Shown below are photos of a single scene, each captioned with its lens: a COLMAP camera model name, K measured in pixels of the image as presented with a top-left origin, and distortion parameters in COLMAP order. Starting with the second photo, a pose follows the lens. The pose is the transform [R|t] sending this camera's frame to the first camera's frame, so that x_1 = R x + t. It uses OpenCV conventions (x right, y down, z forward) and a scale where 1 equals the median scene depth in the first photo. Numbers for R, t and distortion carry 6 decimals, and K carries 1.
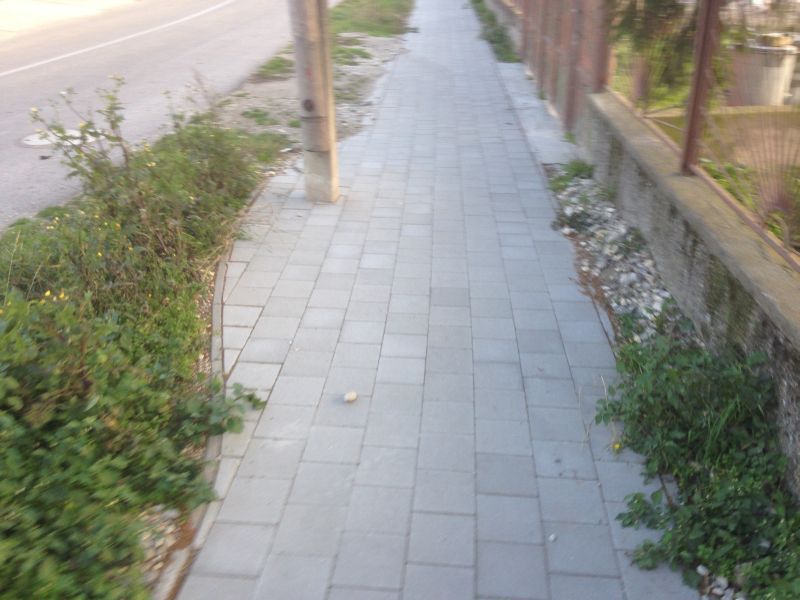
lens RADIAL K [[752.2, 0, 400.0], [0, 752.2, 300.0], [0, 0, 1]] dist [0.186037, -0.276732]
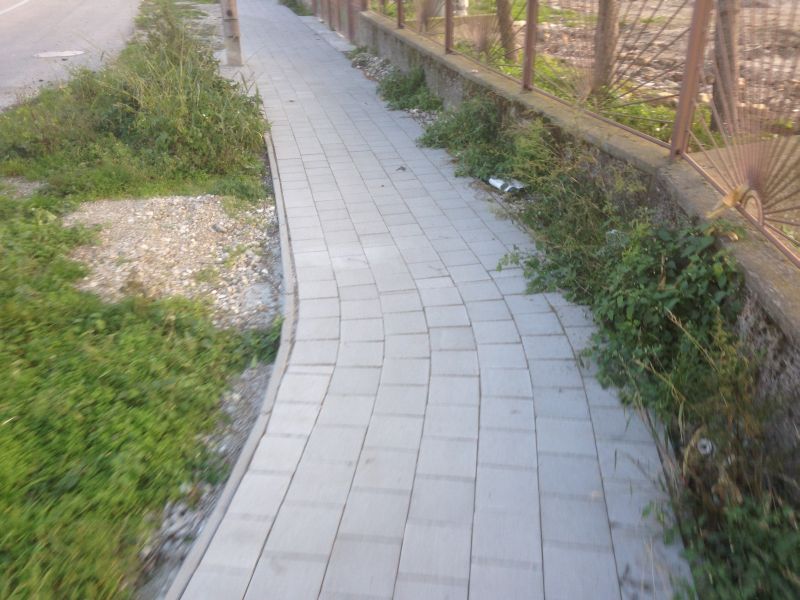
lens RADIAL K [[761.1, 0, 394.6], [0, 761.1, 328.8], [0, 0, 1]] dist [0.183489, -0.251630]
pose [[0.961127, -0.135148, 0.240767, -0.151233], [0.127307, 0.990706, 0.047906, 0.265013], [-0.245004, -0.015393, 0.969400, -0.570133]]
